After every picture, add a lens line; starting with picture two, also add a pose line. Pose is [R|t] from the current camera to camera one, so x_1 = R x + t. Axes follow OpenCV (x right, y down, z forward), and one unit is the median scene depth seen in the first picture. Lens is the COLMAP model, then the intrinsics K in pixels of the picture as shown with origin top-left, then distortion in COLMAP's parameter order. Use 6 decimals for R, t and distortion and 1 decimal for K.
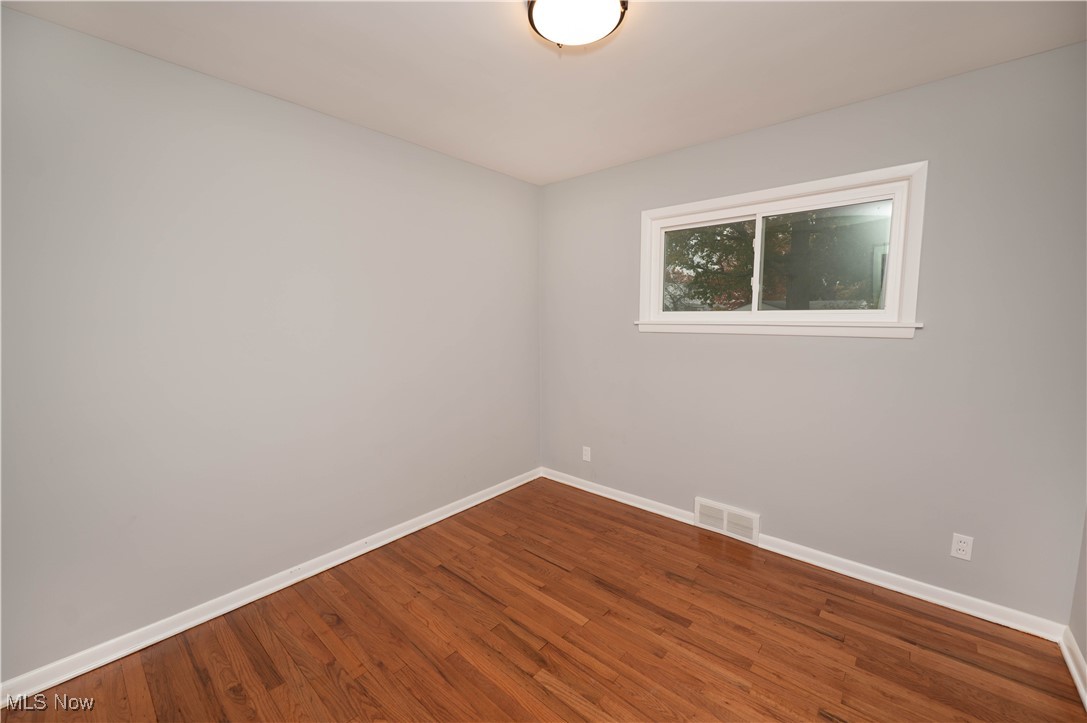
lens RADIAL K [[430.2, 0, 544.9], [0, 430.2, 361.8], [0, 0, 1]] dist [0.000878, -0.000002]
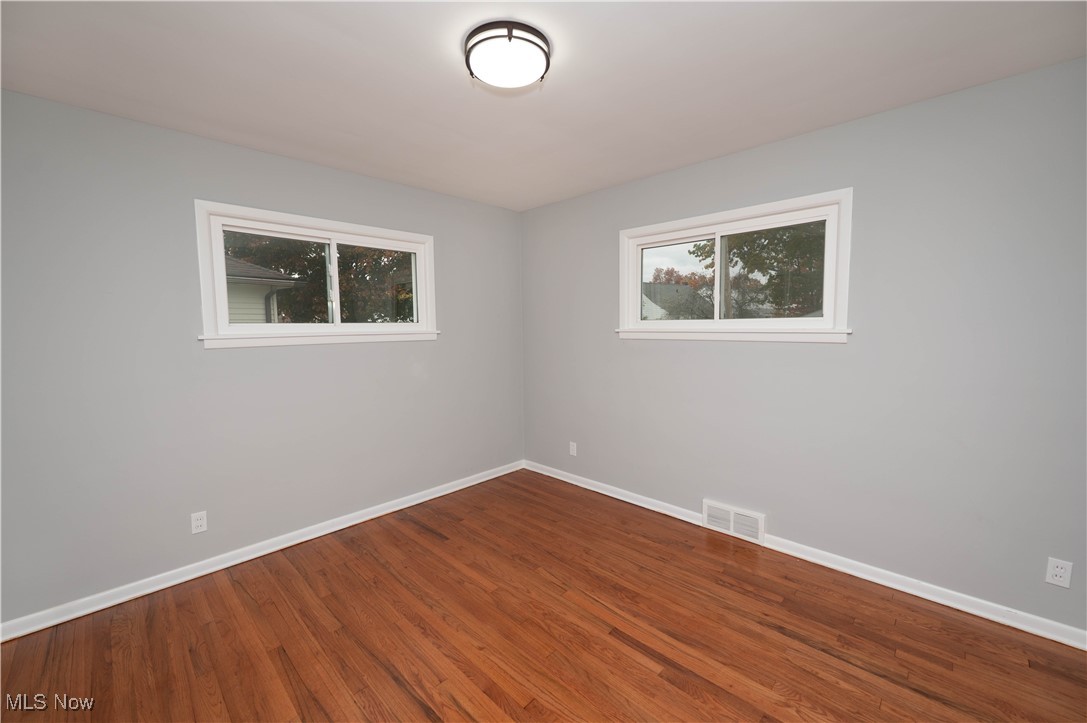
lens RADIAL K [[431.5, 0, 568.0], [0, 431.5, 360.2], [0, 0, 1]] dist [-0.000861, -0.000105]
pose [[0.999609, -0.005211, -0.027482, 0.117503], [0.004588, 0.999732, -0.022673, 0.009633], [0.027593, 0.022538, 0.999365, -0.107600]]
